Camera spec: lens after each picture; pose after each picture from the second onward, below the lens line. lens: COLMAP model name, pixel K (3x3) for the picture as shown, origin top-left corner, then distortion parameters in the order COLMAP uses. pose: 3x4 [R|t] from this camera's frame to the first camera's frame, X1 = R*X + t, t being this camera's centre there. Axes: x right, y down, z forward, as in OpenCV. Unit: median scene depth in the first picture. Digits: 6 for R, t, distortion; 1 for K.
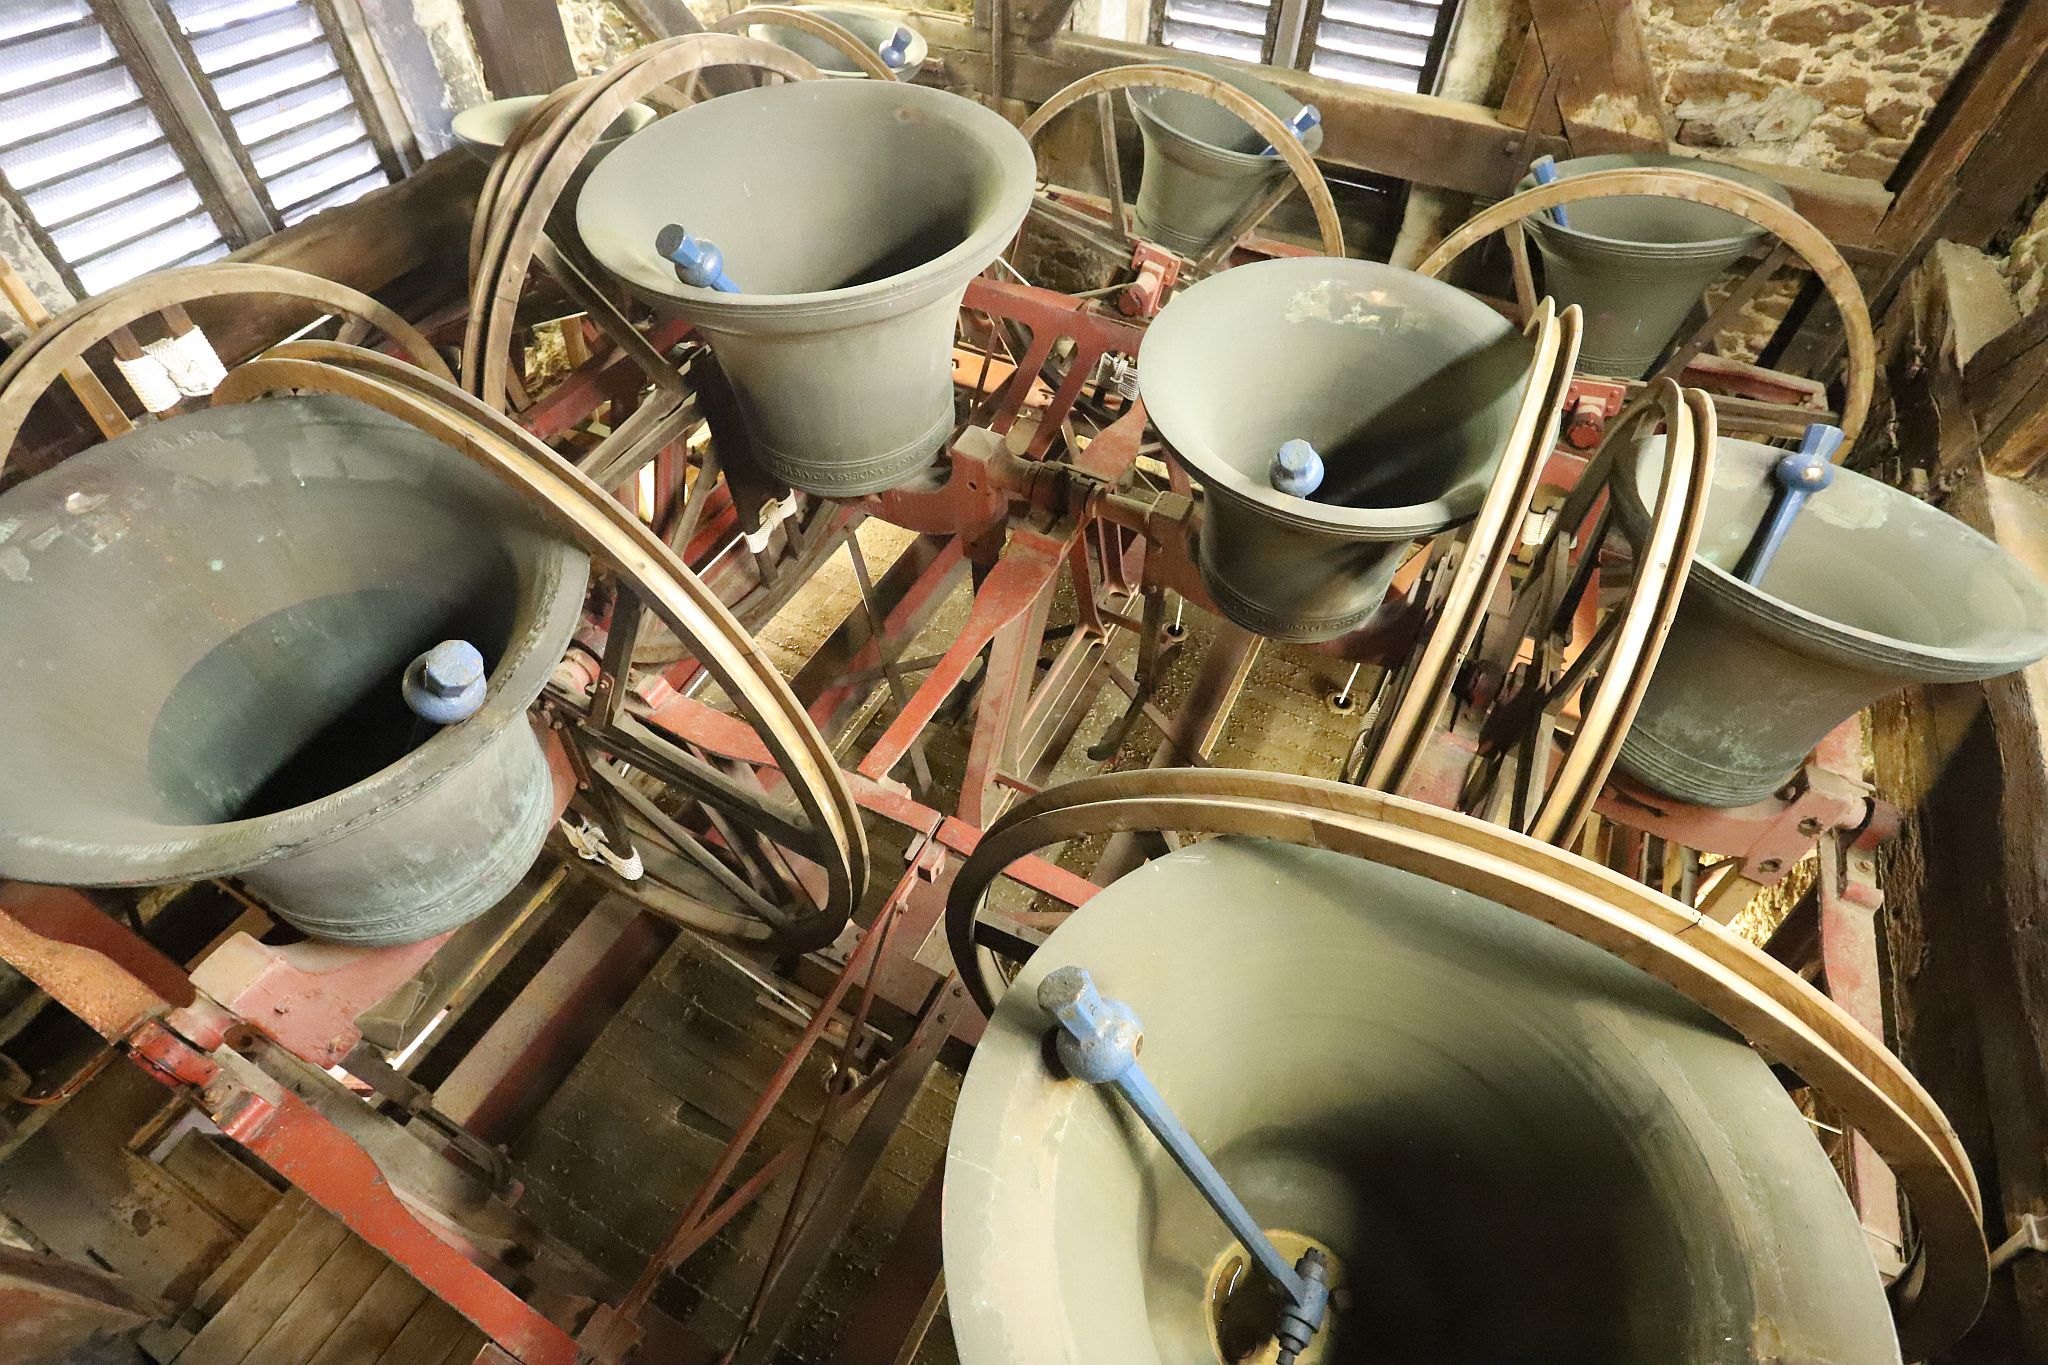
lens RADIAL K [[1003.0, 0, 1021.8], [0, 1003.0, 674.6], [0, 0, 1]] dist [-0.071521, 0.032905]
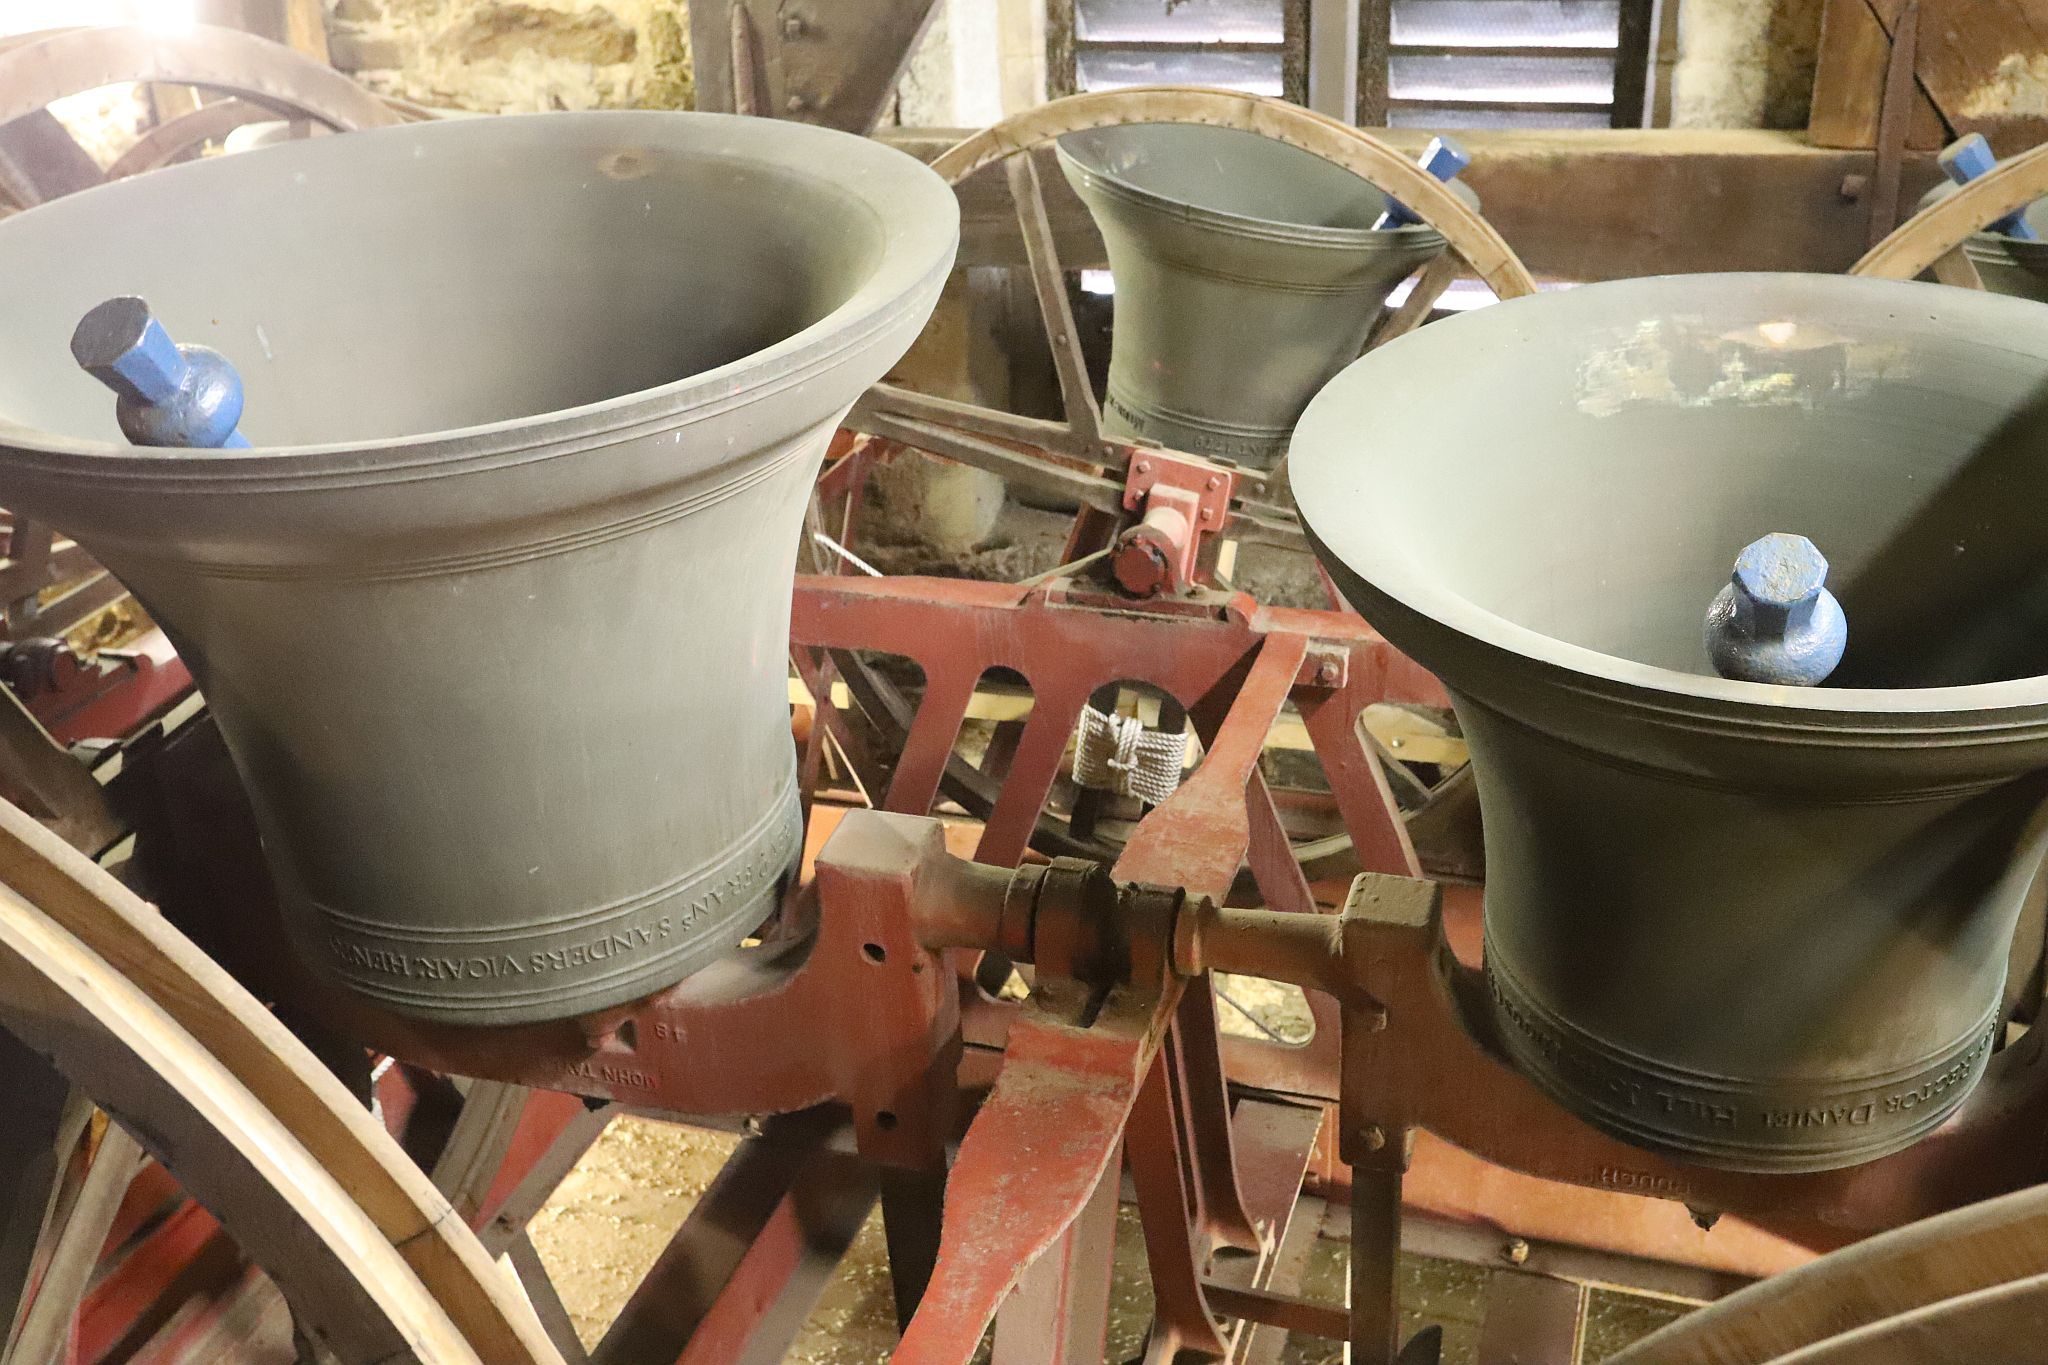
lens RADIAL K [[2221.7, 0, 1019.8], [0, 2221.7, 681.0], [0, 0, 1]] dist [0.018137, 0.131662]
pose [[0.984786, -0.119406, 0.126249, -0.086933], [0.161728, 0.895552, -0.414525, 0.085679], [-0.063566, 0.428636, 0.901238, 0.149214]]
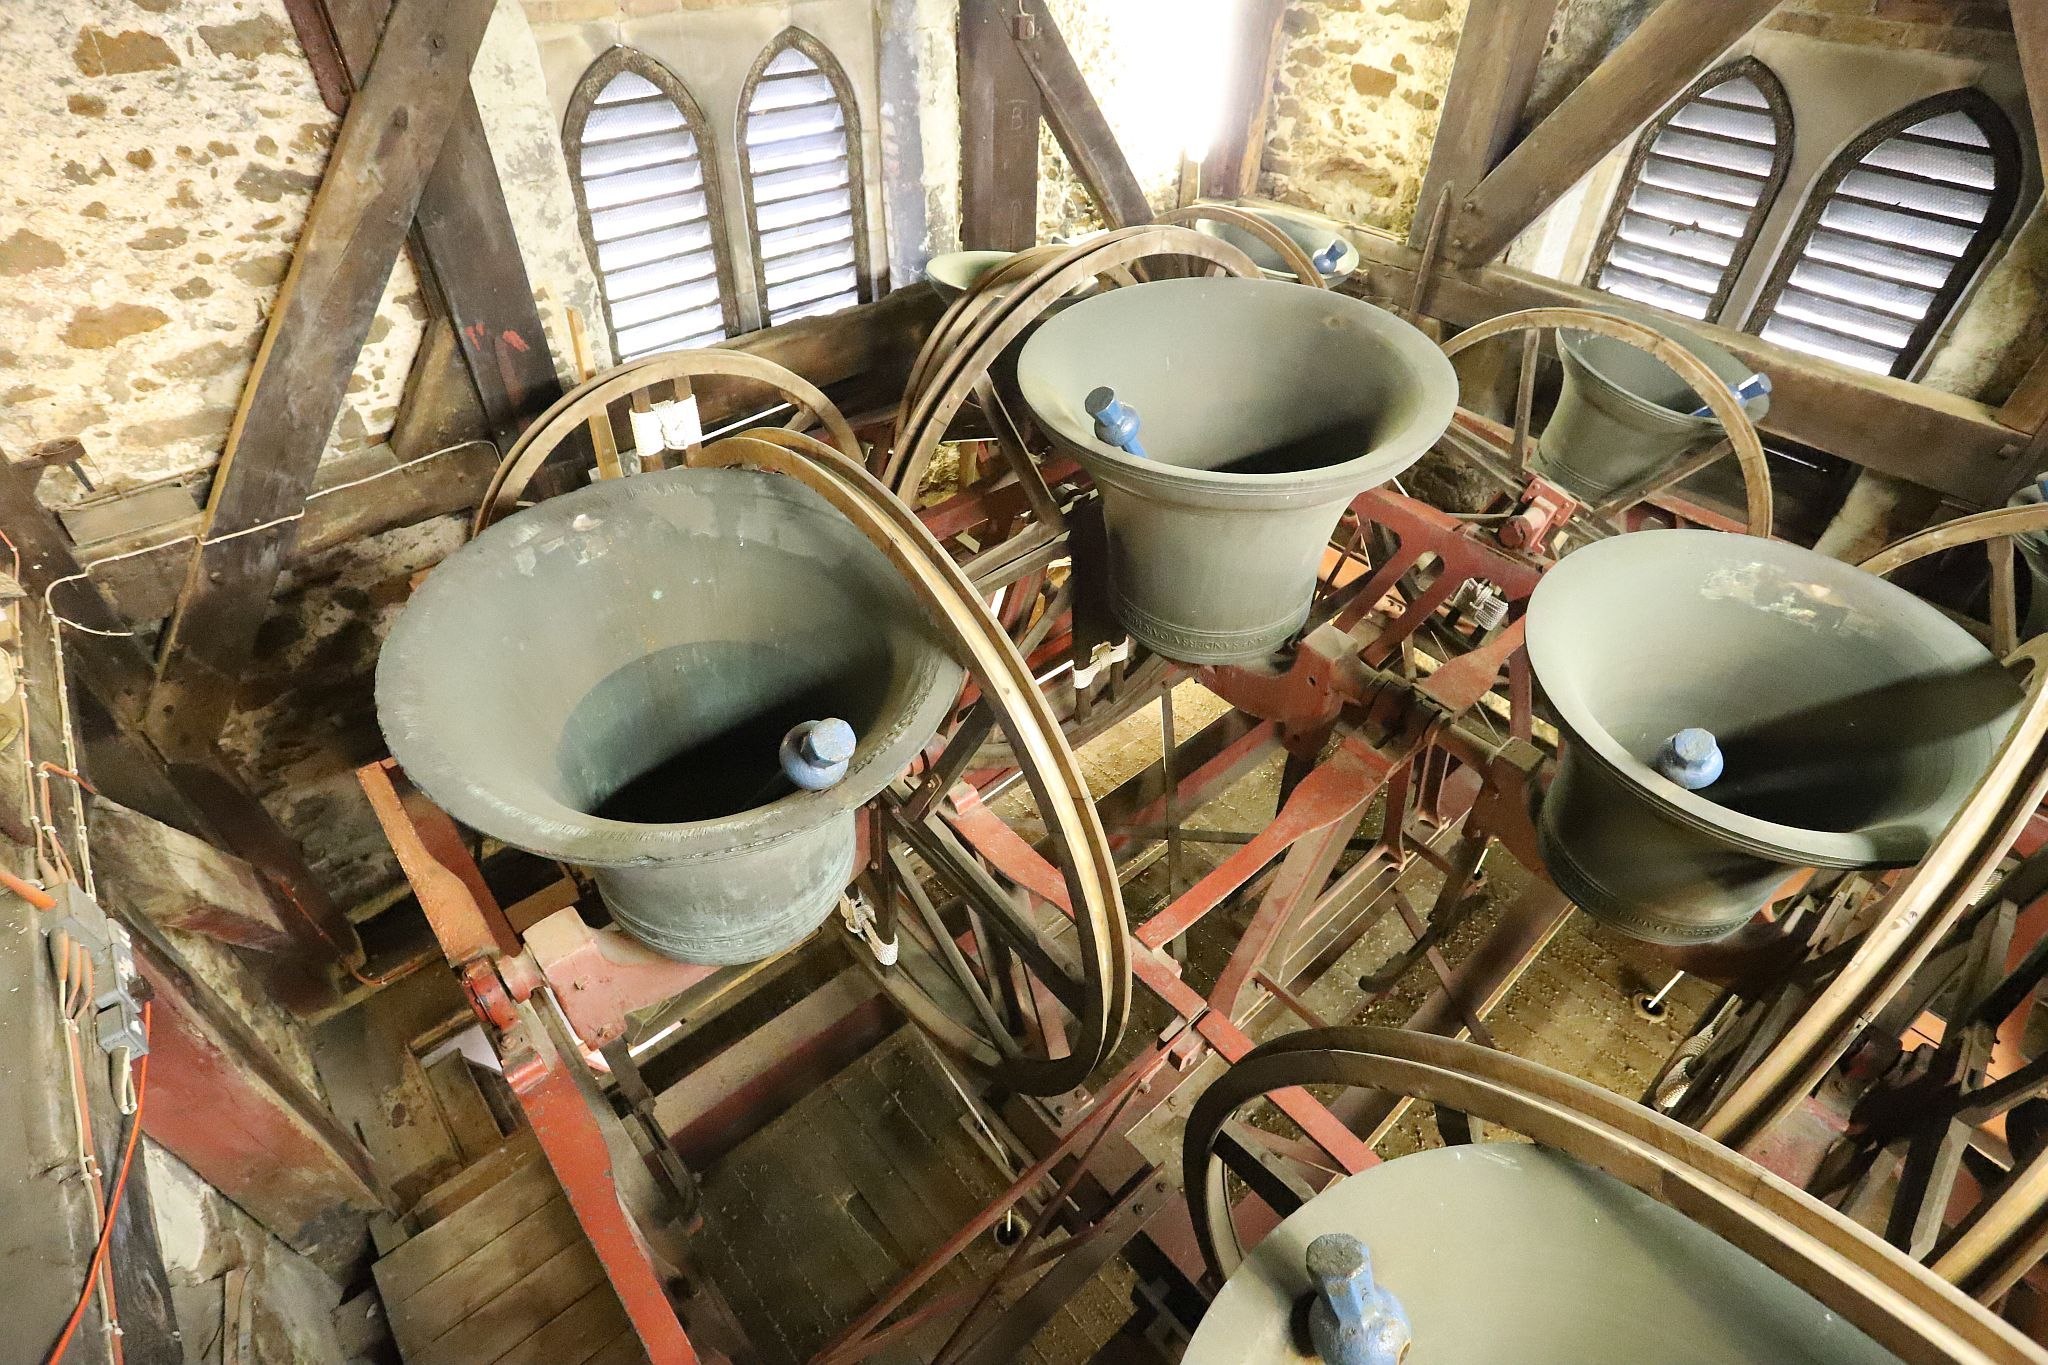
lens RADIAL K [[1003.0, 0, 1021.8], [0, 1003.0, 674.6], [0, 0, 1]] dist [-0.071521, 0.032905]
pose [[0.930431, 0.238826, -0.277958, -0.041869], [-0.277270, 0.954724, -0.107814, -0.008495], [0.239624, 0.177383, 0.954524, -0.010444]]
